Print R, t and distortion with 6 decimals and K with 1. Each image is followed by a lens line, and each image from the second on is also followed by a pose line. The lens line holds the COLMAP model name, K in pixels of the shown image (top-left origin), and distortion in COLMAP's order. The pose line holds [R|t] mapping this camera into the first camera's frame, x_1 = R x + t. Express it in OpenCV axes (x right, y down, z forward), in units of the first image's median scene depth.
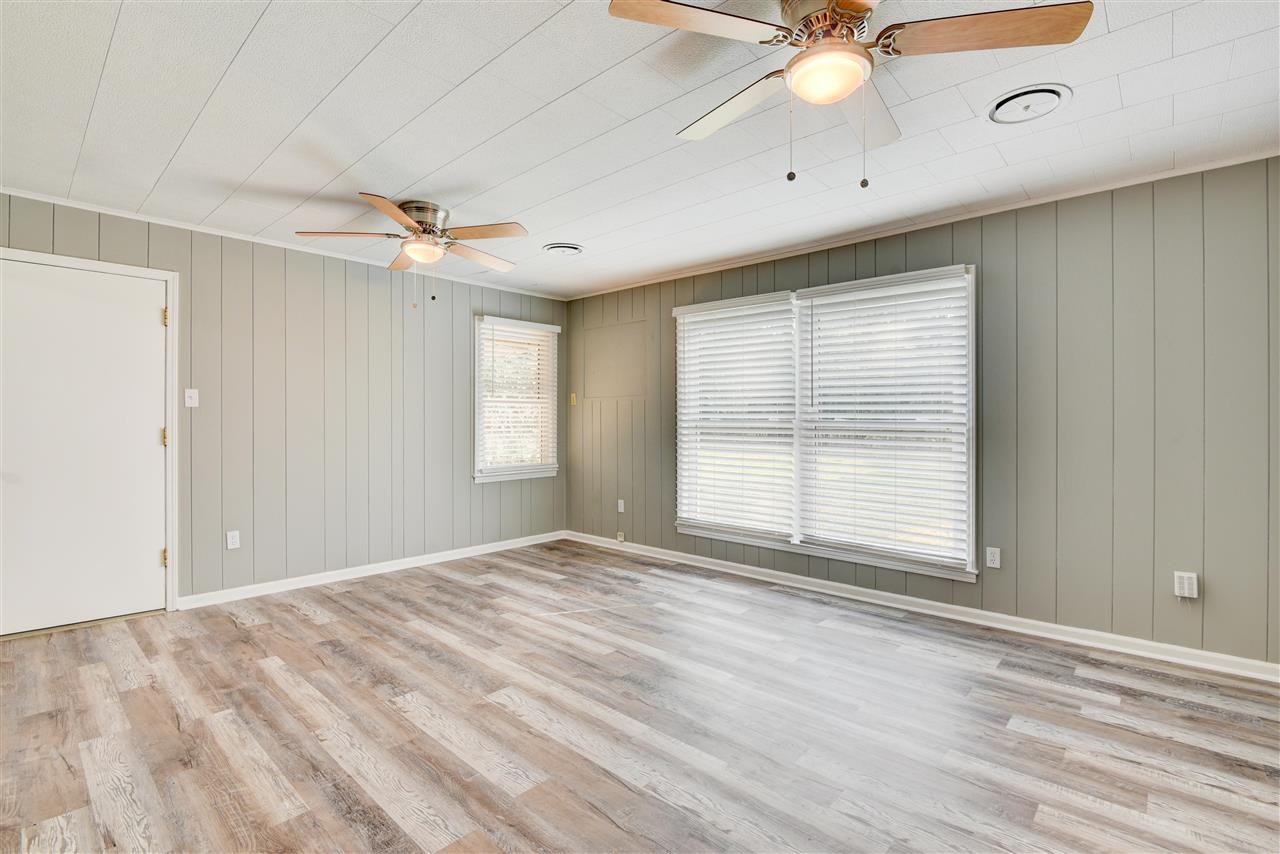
lens RADIAL K [[586.6, 0, 640.0], [0, 586.6, 427.0], [0, 0, 1]] dist [0.000156, -0.014918]
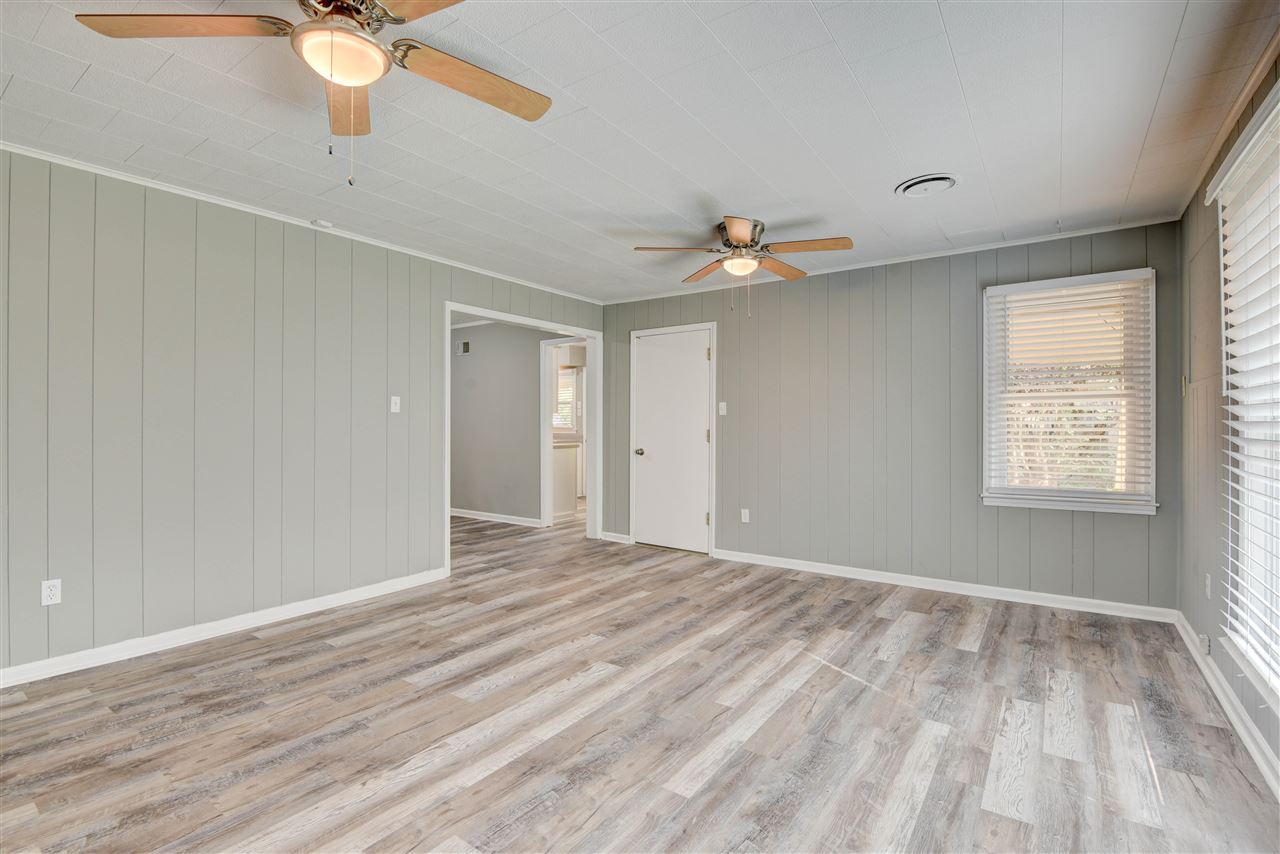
lens RADIAL K [[586.6, 0, 640.0], [0, 586.6, 427.0], [0, 0, 1]] dist [0.000156, -0.014918]
pose [[0.120141, -0.000481, -0.992757, 0.671193], [-0.009358, 0.999955, -0.001617, -0.002029], [0.992713, 0.009485, 0.120131, 0.698274]]
